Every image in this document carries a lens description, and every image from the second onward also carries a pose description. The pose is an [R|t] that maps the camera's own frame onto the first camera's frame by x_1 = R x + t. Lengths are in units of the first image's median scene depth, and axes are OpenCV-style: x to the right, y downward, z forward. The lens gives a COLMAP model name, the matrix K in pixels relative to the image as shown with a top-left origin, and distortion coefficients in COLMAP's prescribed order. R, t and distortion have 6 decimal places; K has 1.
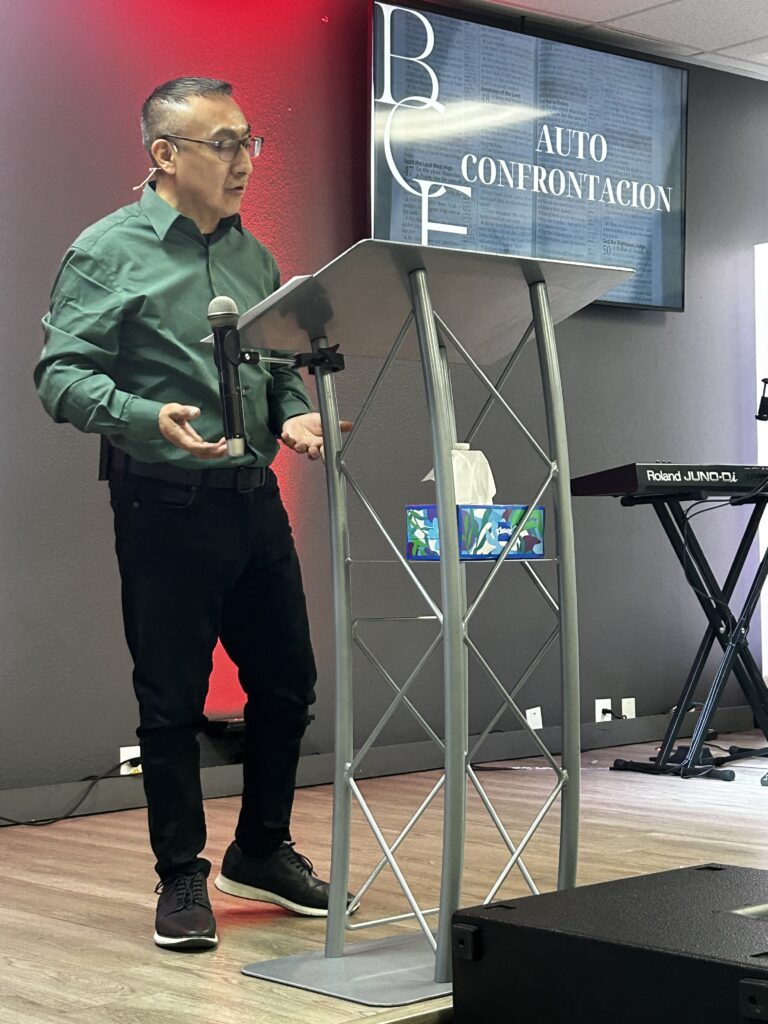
lens RADIAL K [[1931.9, 0, 380.1], [0, 1931.9, 518.4], [0, 0, 1]] dist [0.045261, 0.000000]
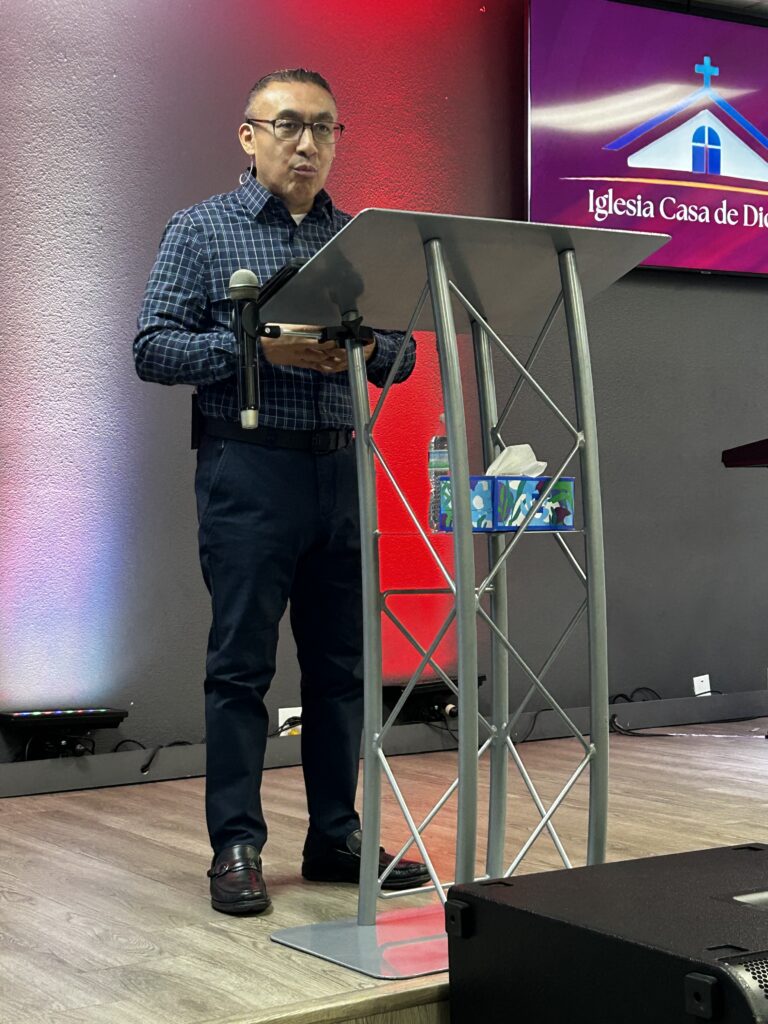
lens RADIAL K [[1764.1, 0, 400.3], [0, 1764.1, 530.7], [0, 0, 1]] dist [0.036742, 0.000000]
pose [[0.986157, -0.001224, -0.165810, 0.147513], [0.004767, 0.999769, 0.020968, 0.001518], [0.165746, -0.021468, 0.985935, 0.098351]]
